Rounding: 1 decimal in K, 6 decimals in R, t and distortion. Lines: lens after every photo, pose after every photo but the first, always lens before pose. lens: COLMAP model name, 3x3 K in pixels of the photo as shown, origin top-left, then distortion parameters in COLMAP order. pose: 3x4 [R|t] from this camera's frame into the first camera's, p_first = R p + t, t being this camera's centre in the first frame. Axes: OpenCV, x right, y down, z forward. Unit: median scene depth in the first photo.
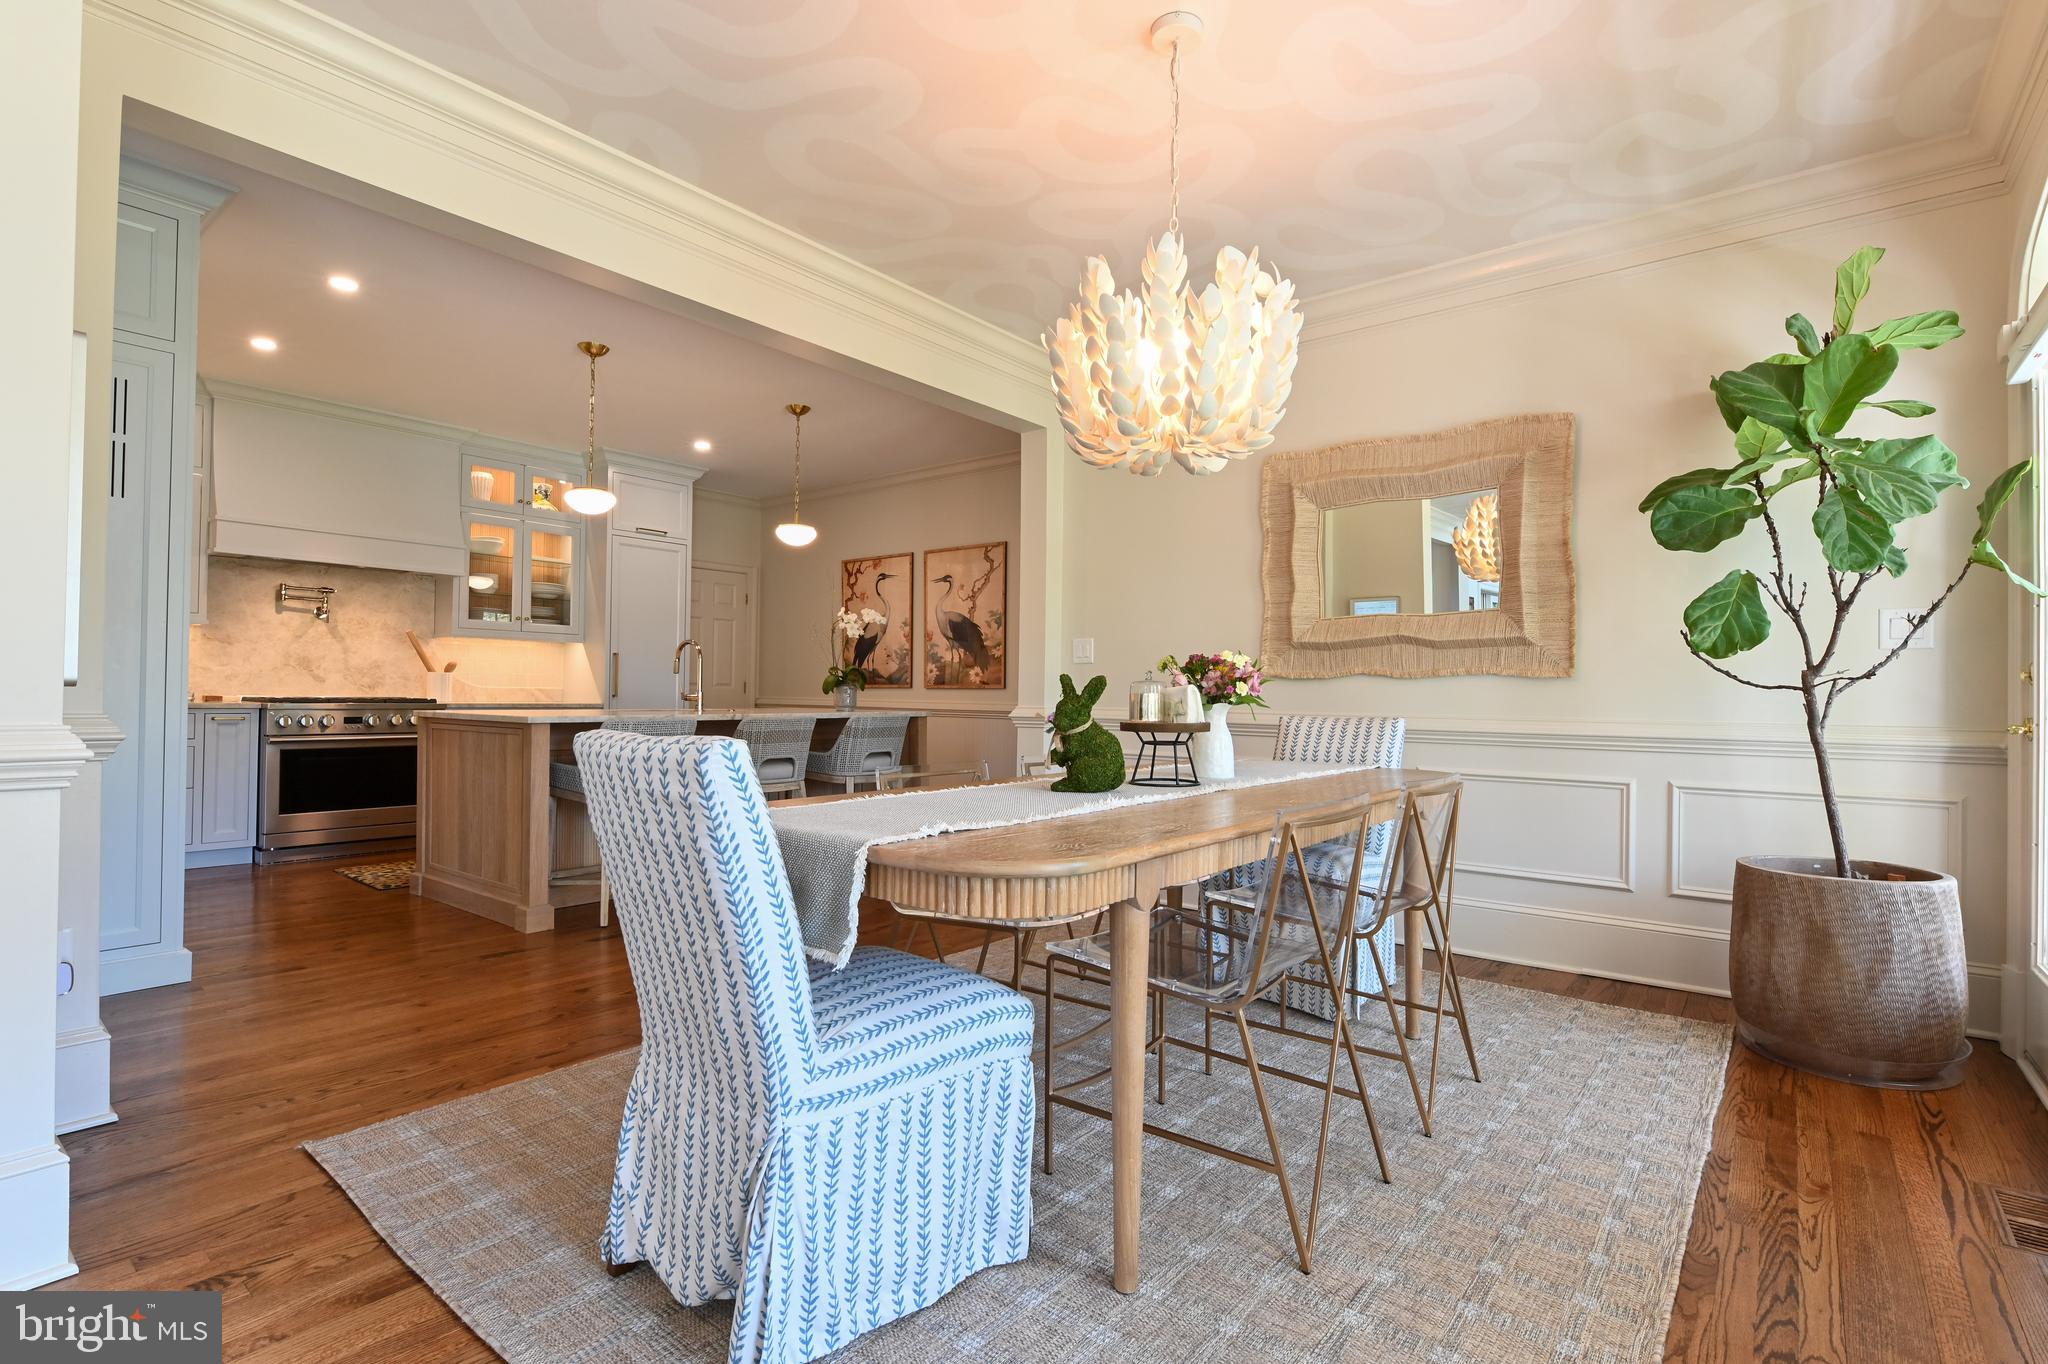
lens RADIAL K [[966.0, 0, 1040.0], [0, 966.0, 683.1], [0, 0, 1]] dist [-0.011942, -0.000053]
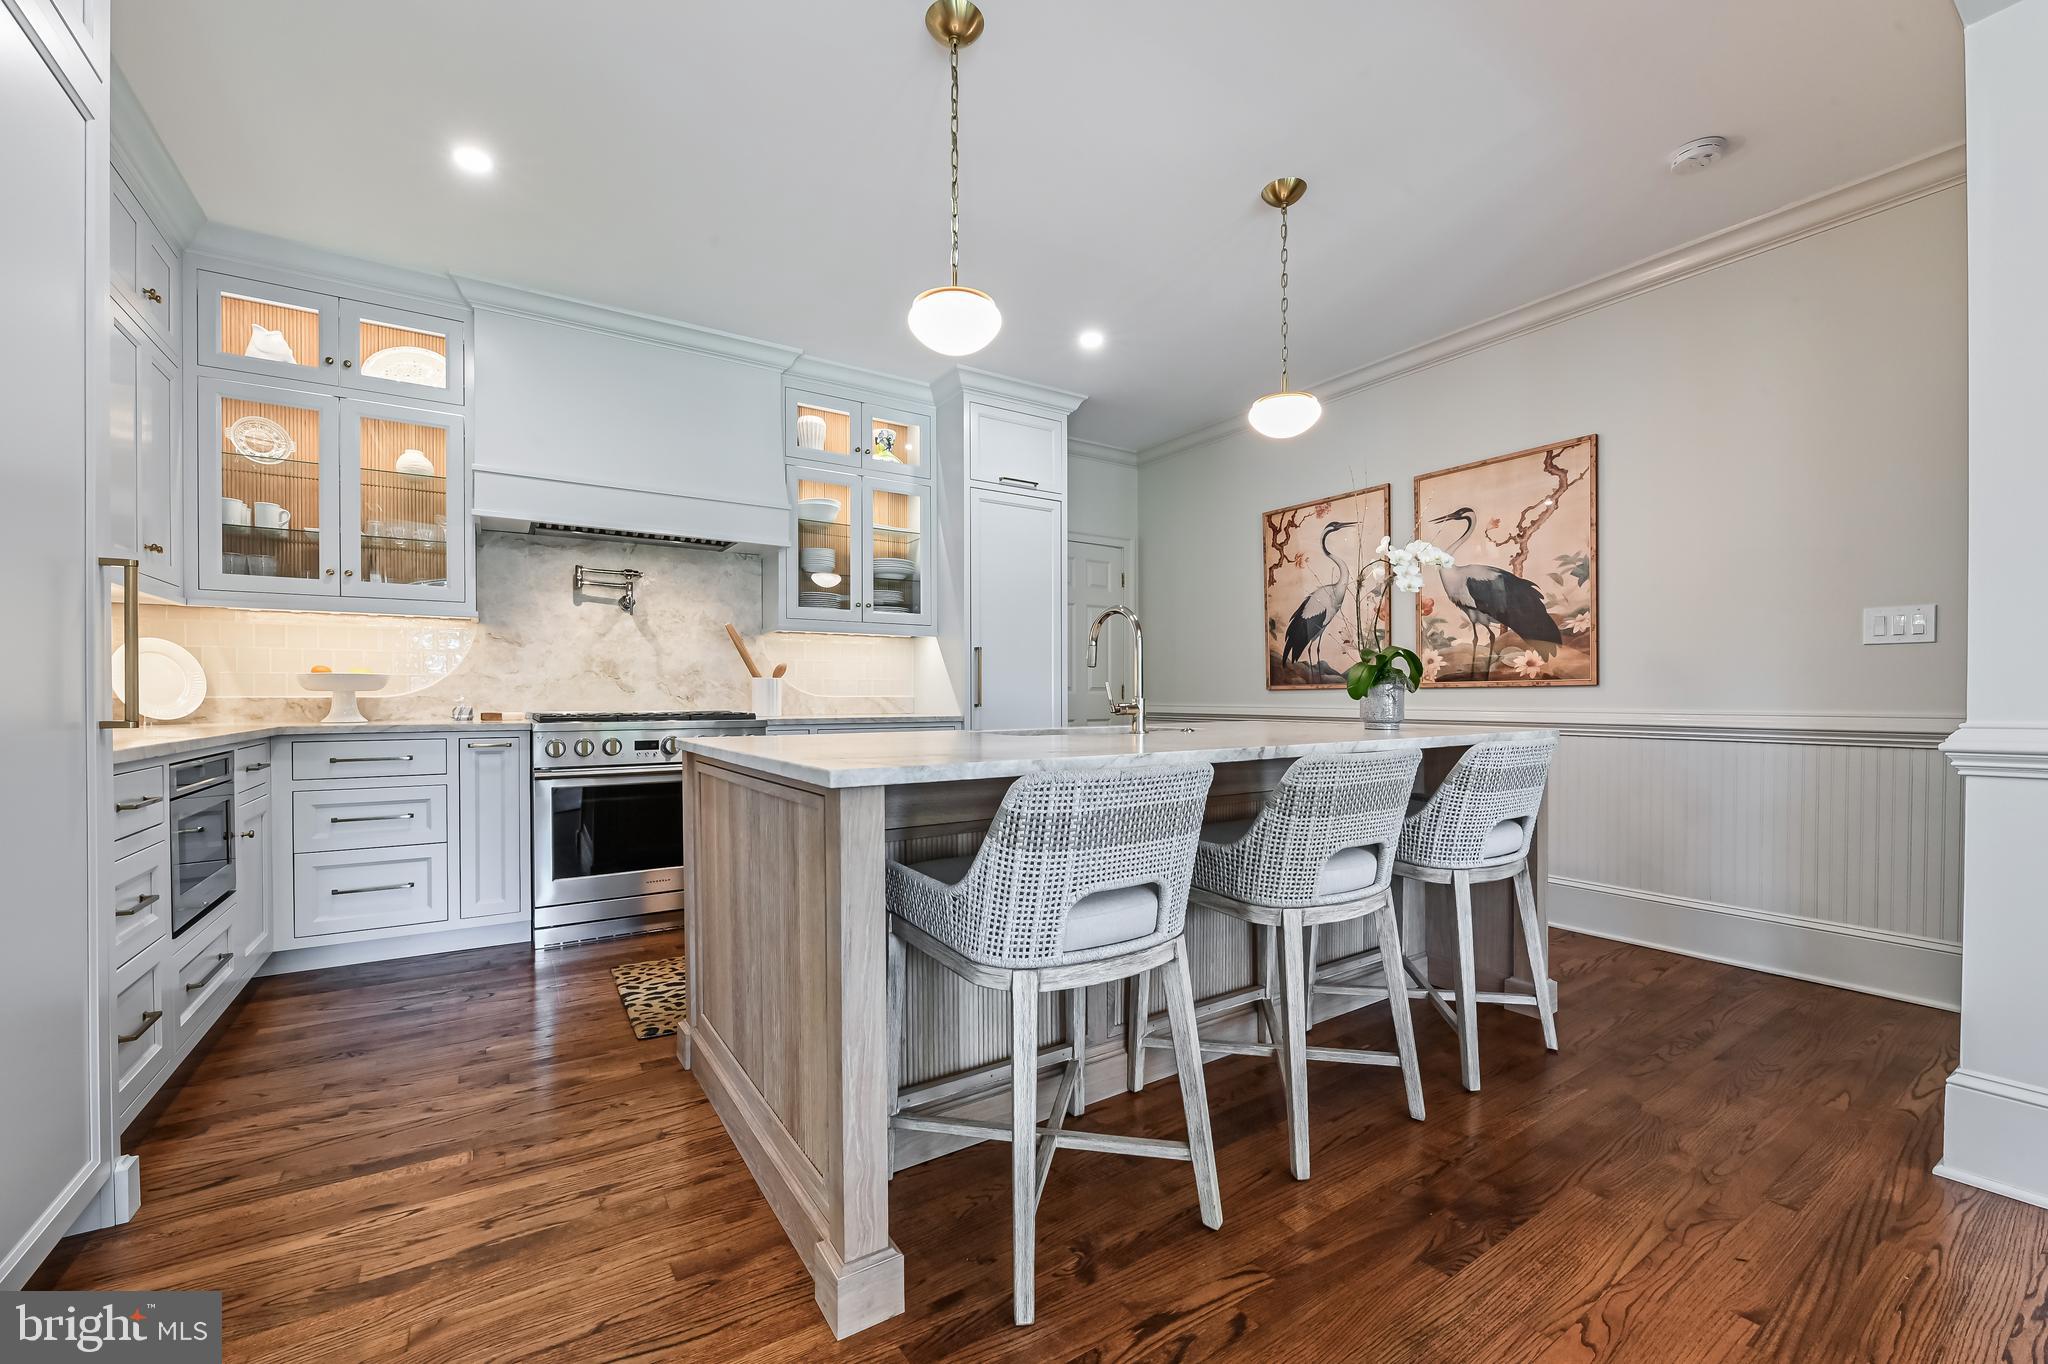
lens RADIAL K [[822.1, 0, 1033.5], [0, 822.1, 702.4], [0, 0, 1]] dist [-0.009177, -0.000794]
pose [[0.950579, -0.012734, -0.310220, -0.211228], [0.017711, 0.999756, 0.013230, 0.003363], [0.309976, -0.018070, 0.950573, 0.426860]]
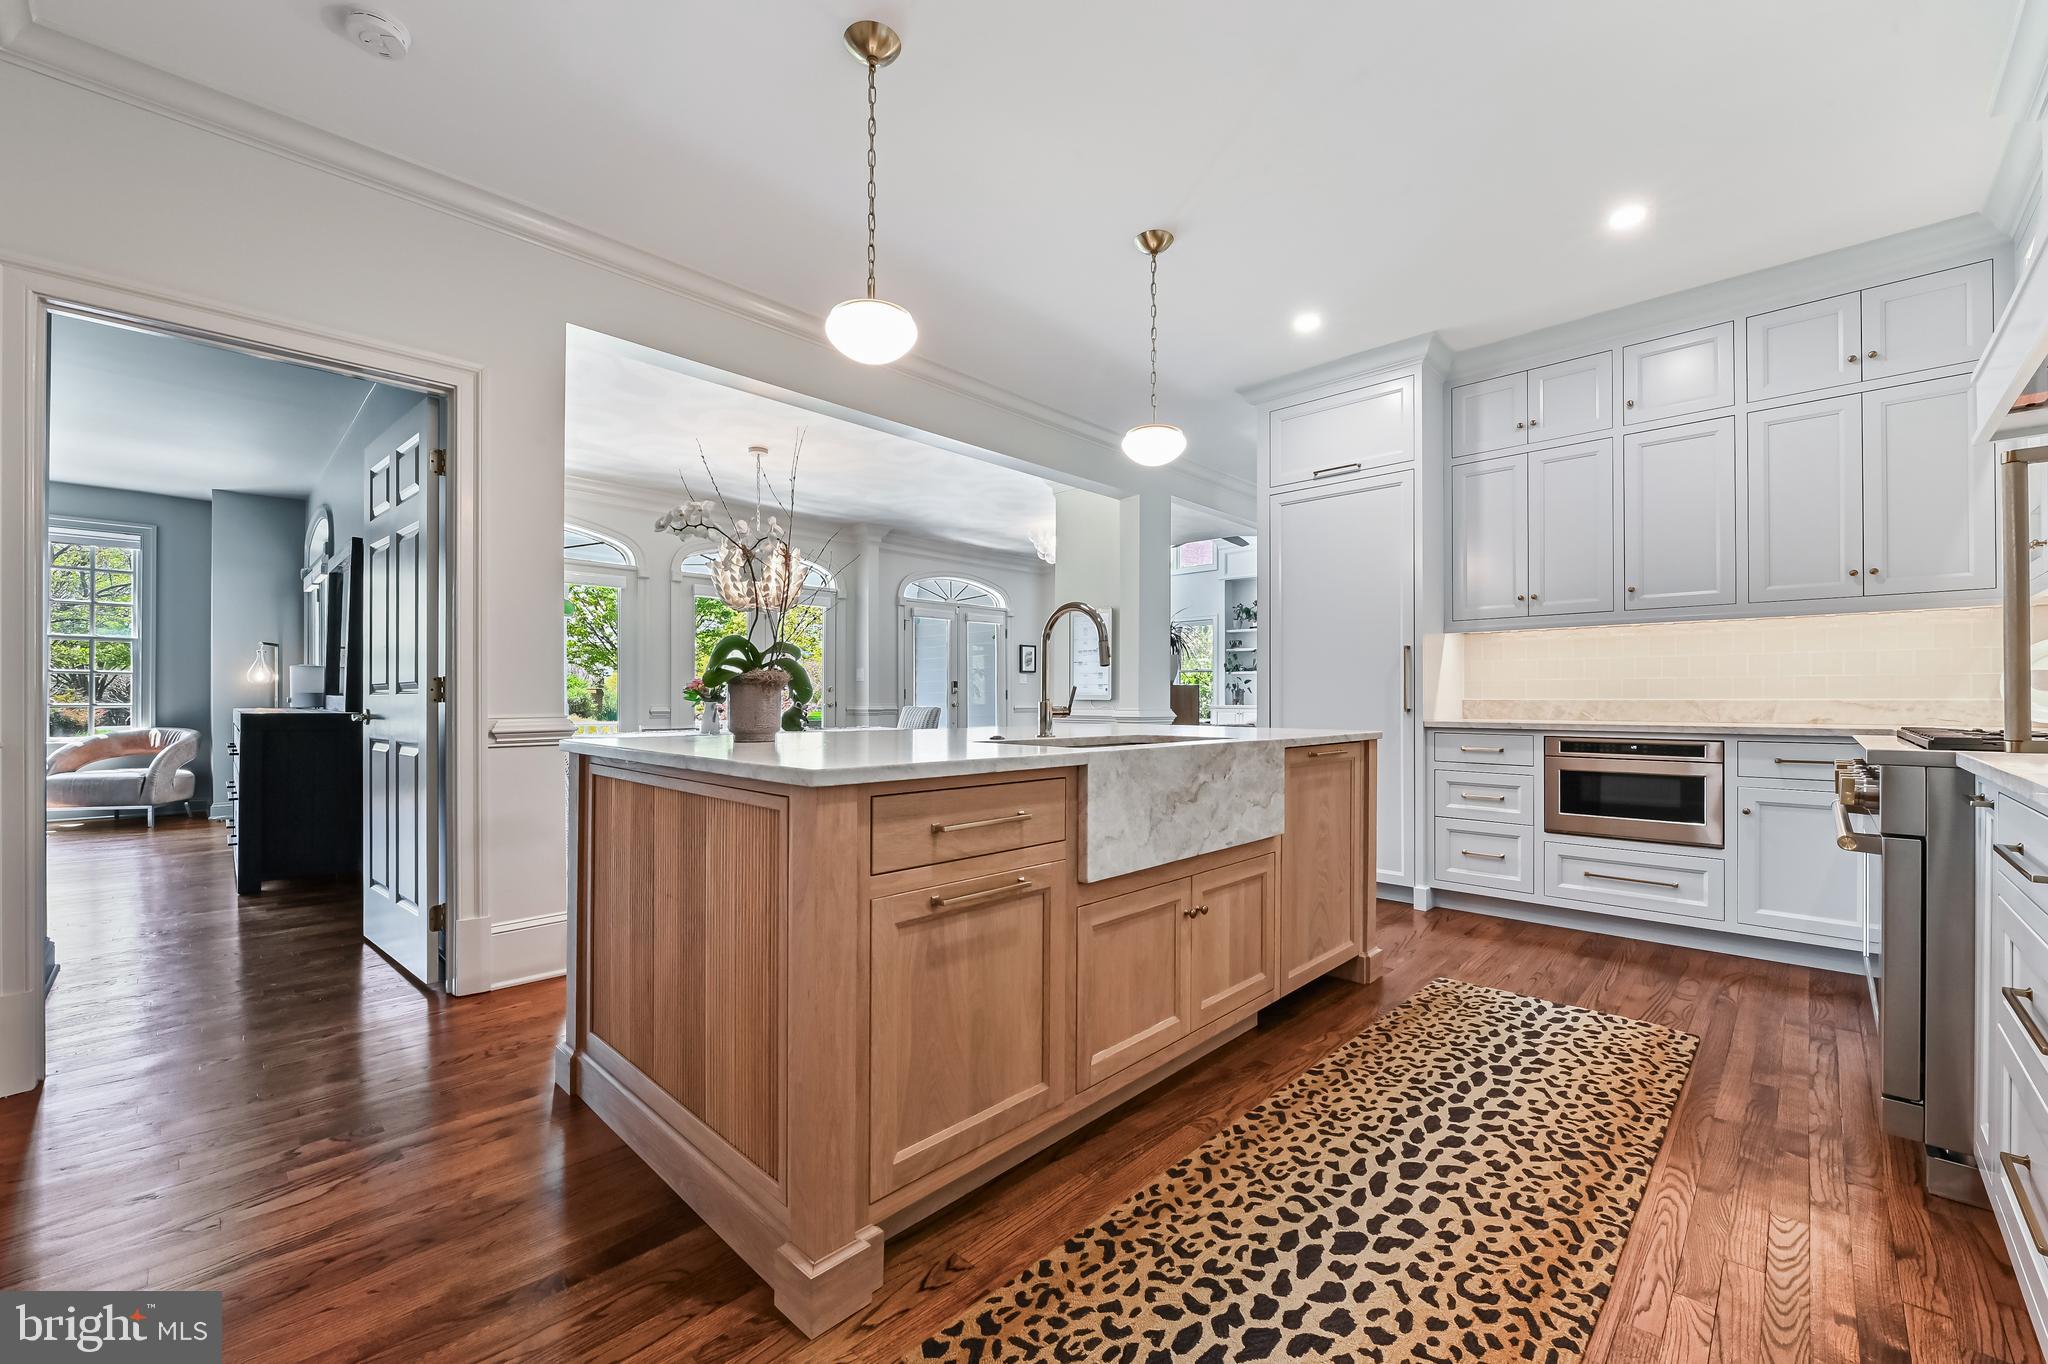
lens RADIAL K [[822.1, 0, 1018.4], [0, 822.1, 691.5], [0, 0, 1]] dist [-0.009177, -0.000794]
pose [[-0.994230, -0.014269, 0.106312, -0.312096], [-0.016402, 0.999681, -0.019215, 0.010630], [-0.106004, -0.020847, -0.994147, 1.184729]]
